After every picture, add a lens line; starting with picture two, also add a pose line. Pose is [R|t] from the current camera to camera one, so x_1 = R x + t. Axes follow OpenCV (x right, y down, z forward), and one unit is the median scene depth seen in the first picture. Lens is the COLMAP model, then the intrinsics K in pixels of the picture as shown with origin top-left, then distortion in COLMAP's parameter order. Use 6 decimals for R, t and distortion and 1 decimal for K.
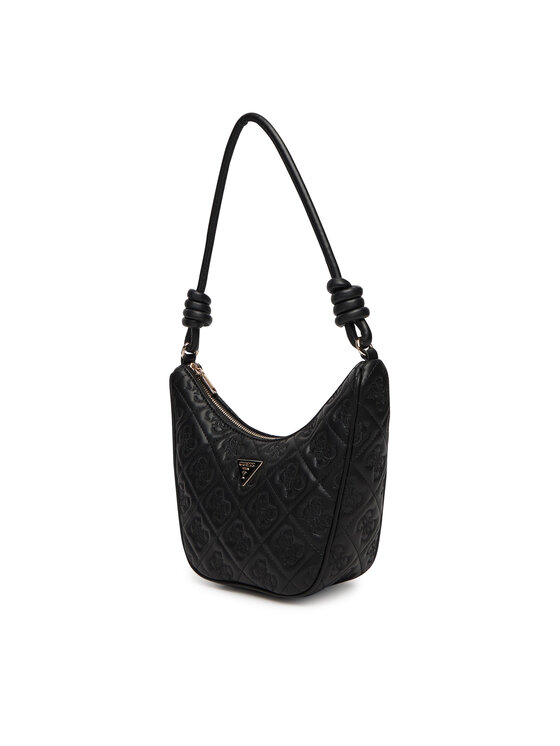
lens RADIAL K [[740.2, 0, 280.5], [0, 740.2, 369.9], [0, 0, 1]] dist [0.009353, 0.000000]
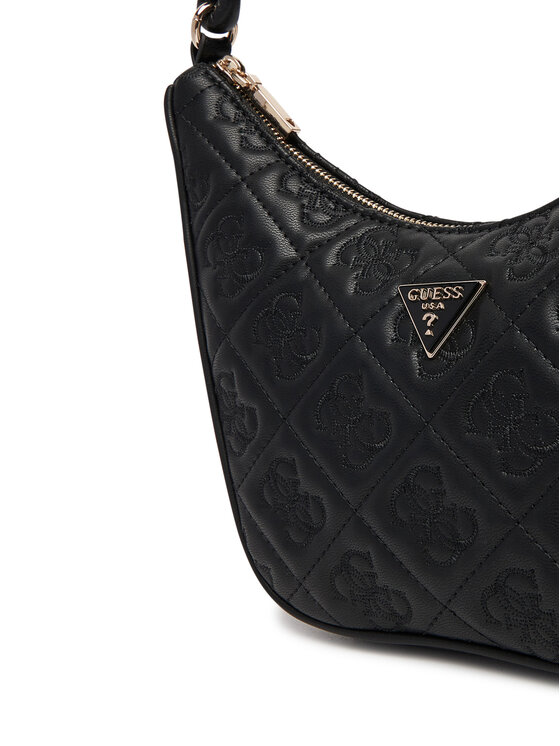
lens RADIAL K [[592.0, 0, 278.2], [0, 592.0, 372.7], [0, 0, 1]] dist [0.028292, -0.000872]
pose [[0.985844, -0.069691, 0.152492, -0.153668], [0.060409, 0.996076, 0.064685, 0.135967], [-0.156402, -0.054557, 0.986186, 0.710454]]
